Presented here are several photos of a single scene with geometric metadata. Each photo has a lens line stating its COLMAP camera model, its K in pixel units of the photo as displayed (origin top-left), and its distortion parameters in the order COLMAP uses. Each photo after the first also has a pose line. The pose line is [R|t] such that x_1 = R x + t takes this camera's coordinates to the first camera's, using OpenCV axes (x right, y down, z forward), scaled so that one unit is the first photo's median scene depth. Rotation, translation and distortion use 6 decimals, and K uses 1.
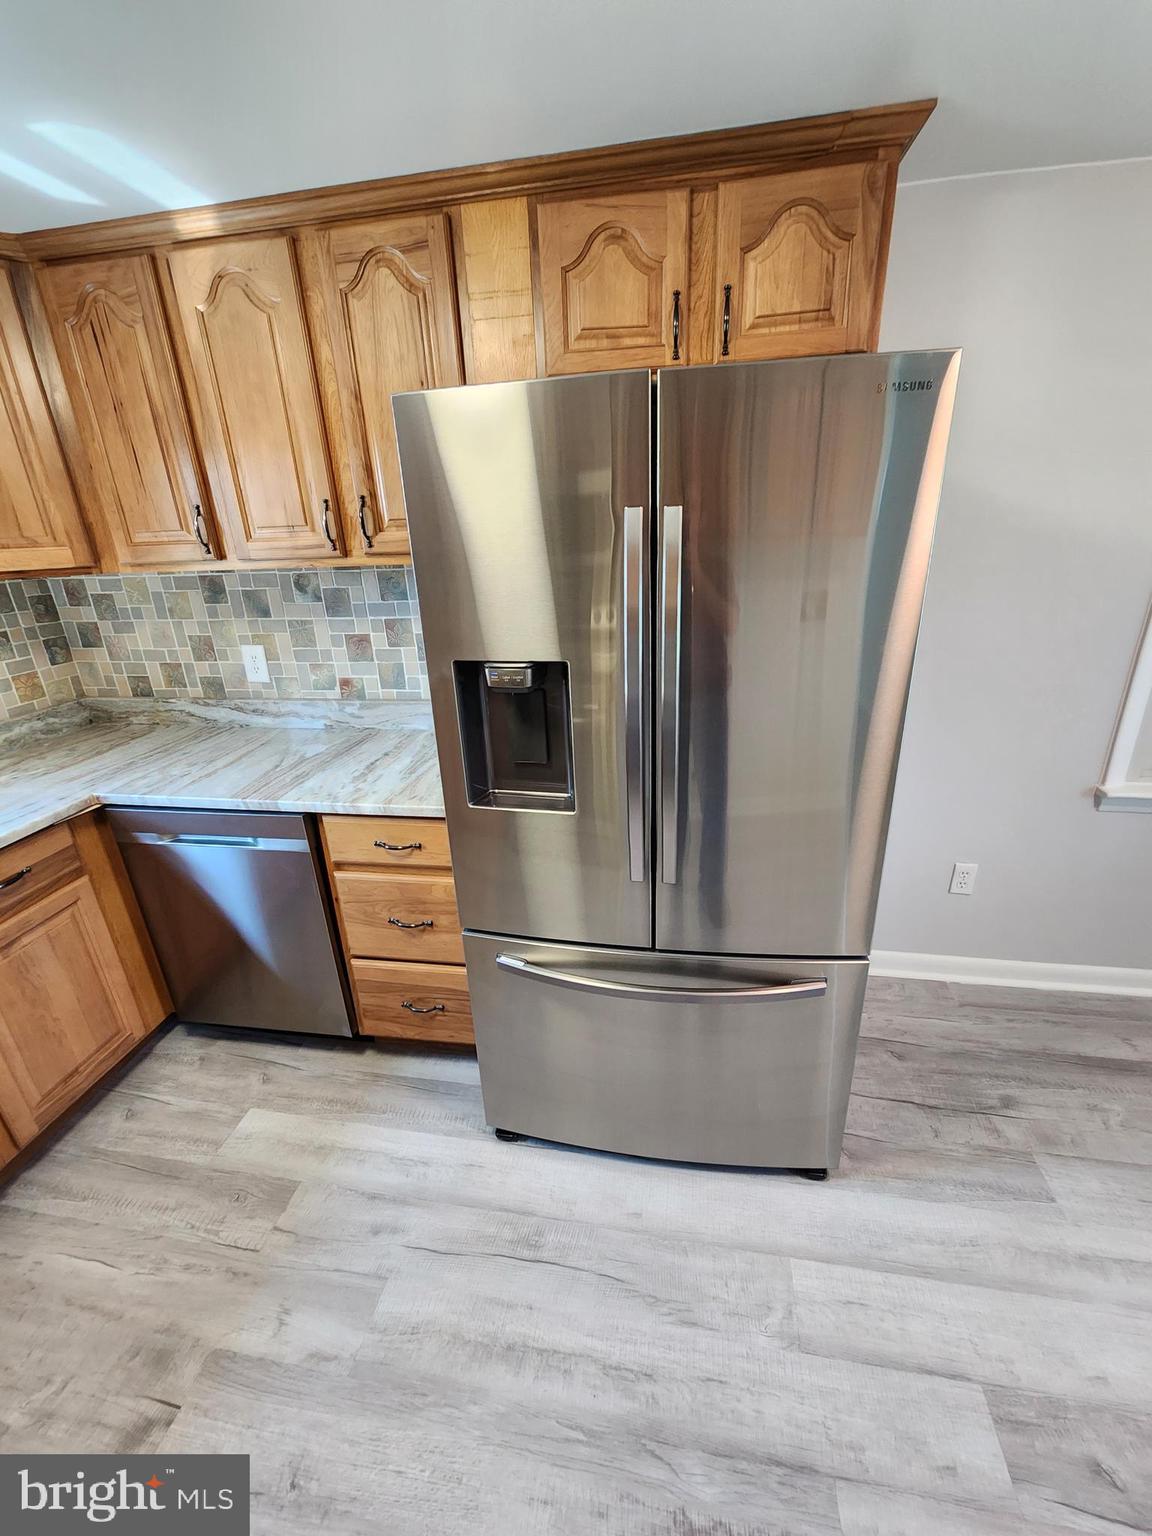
lens RADIAL K [[632.2, 0, 582.9], [0, 632.2, 773.3], [0, 0, 1]] dist [0.001030, -0.002038]
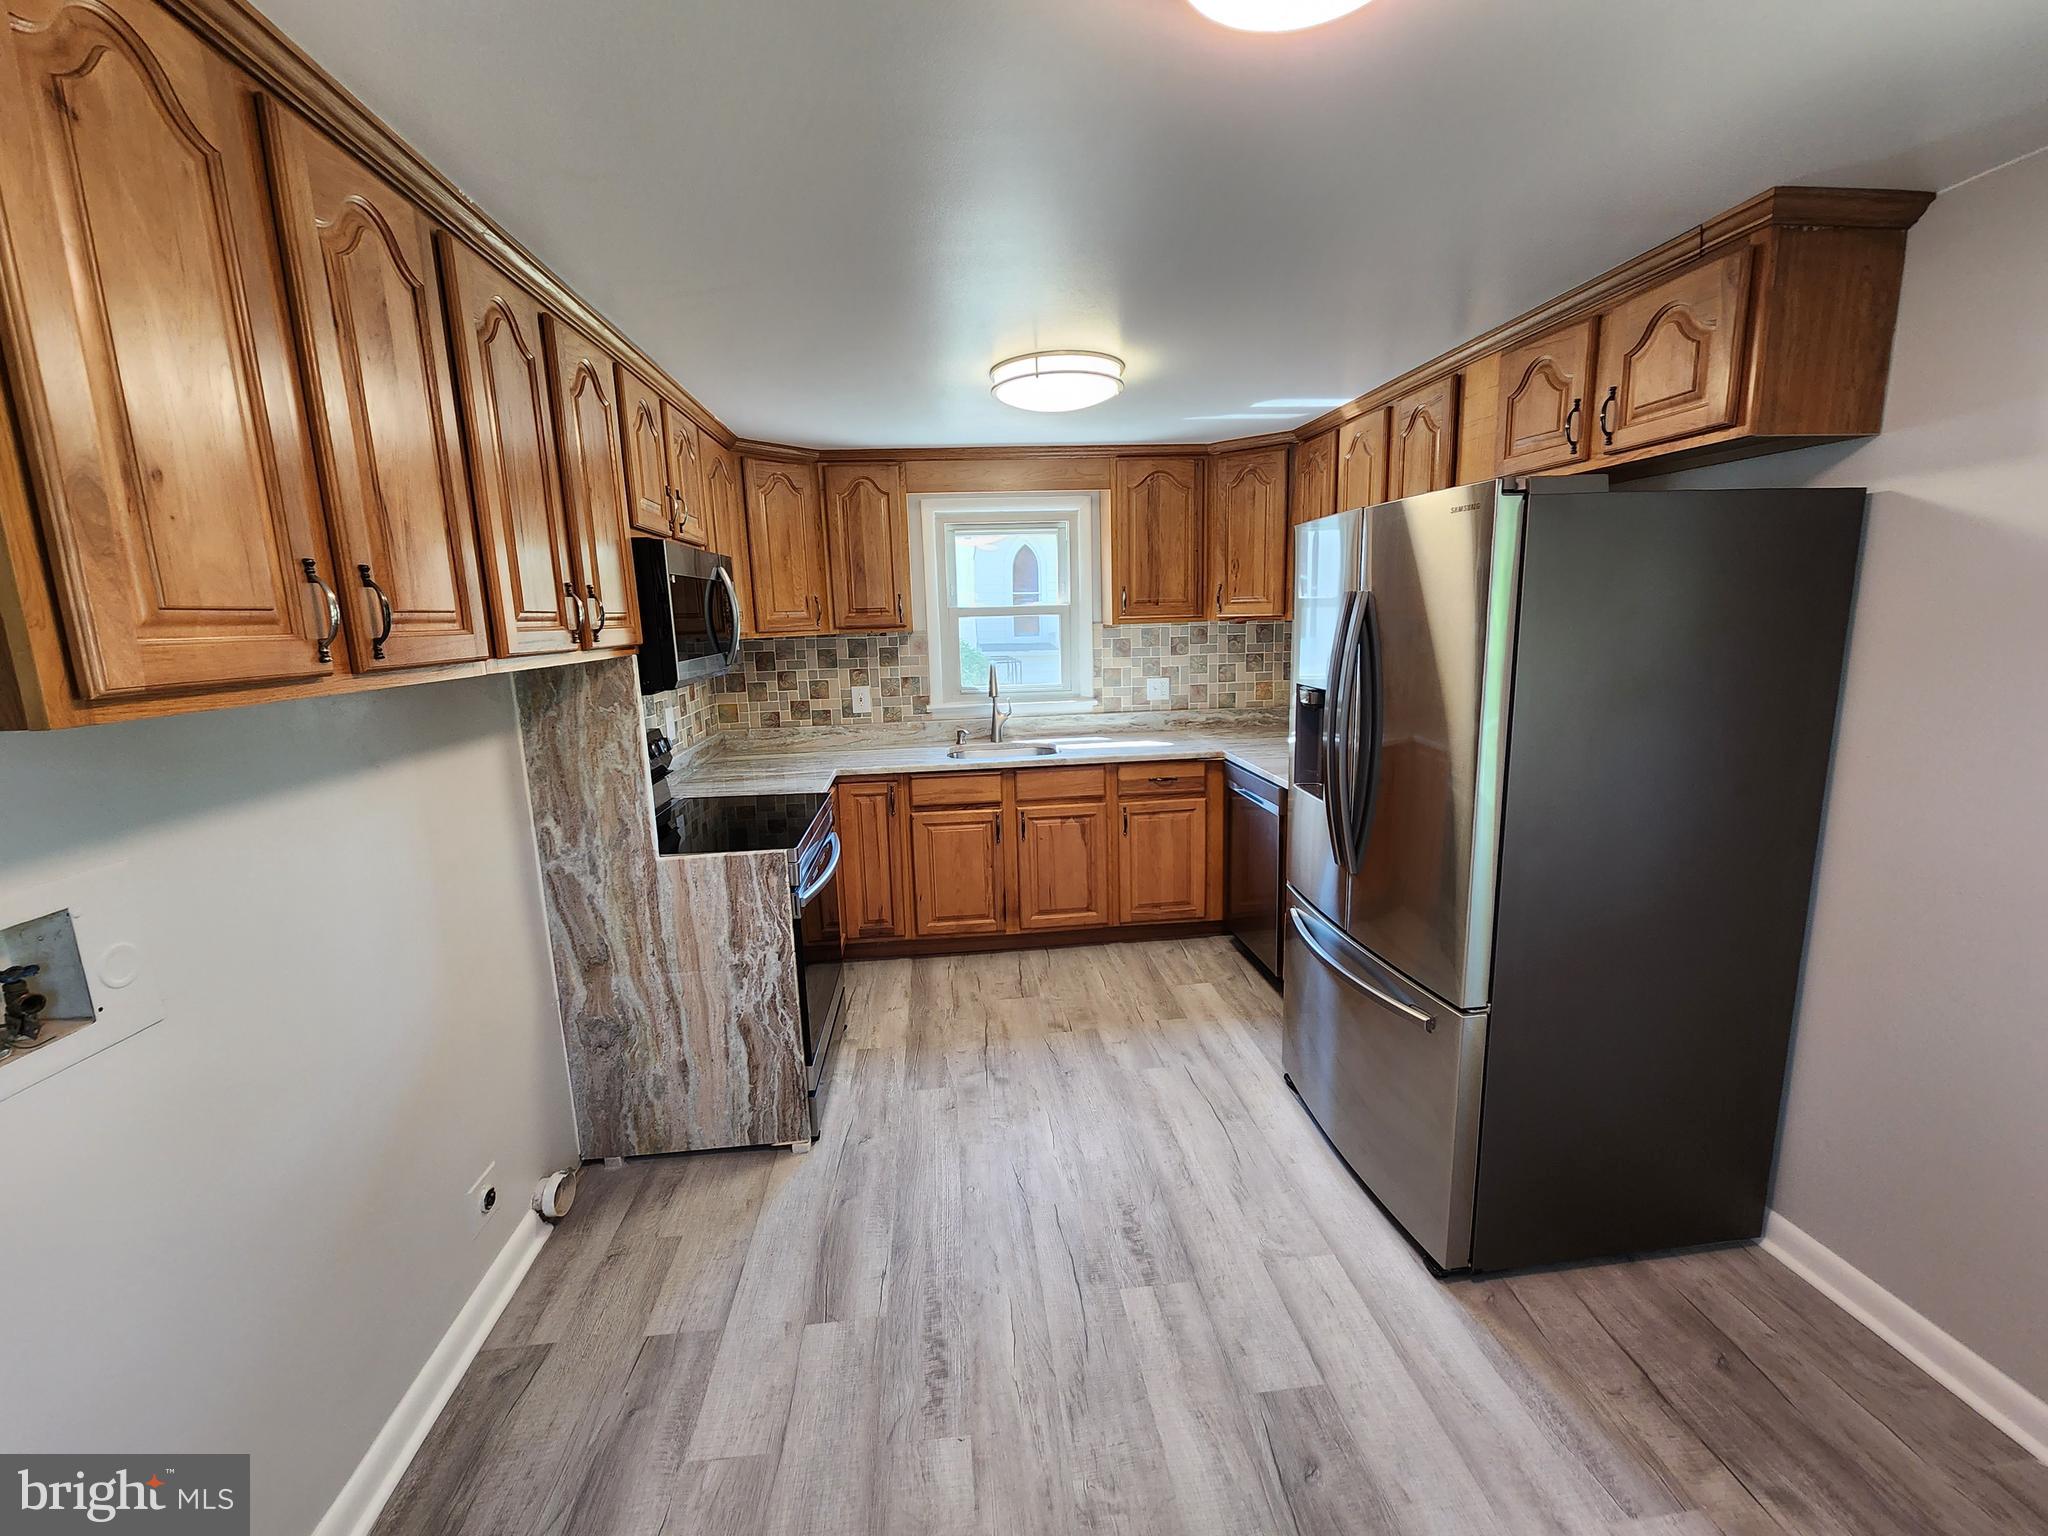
lens RADIAL K [[842.9, 0, 1027.1], [0, 842.9, 763.3], [0, 0, 1]] dist [0.001030, -0.002038]
pose [[0.278305, 0.200774, -0.939274, 1.309233], [-0.331777, 0.937810, 0.102156, 0.010309], [0.901372, 0.283199, 0.327609, -0.170235]]
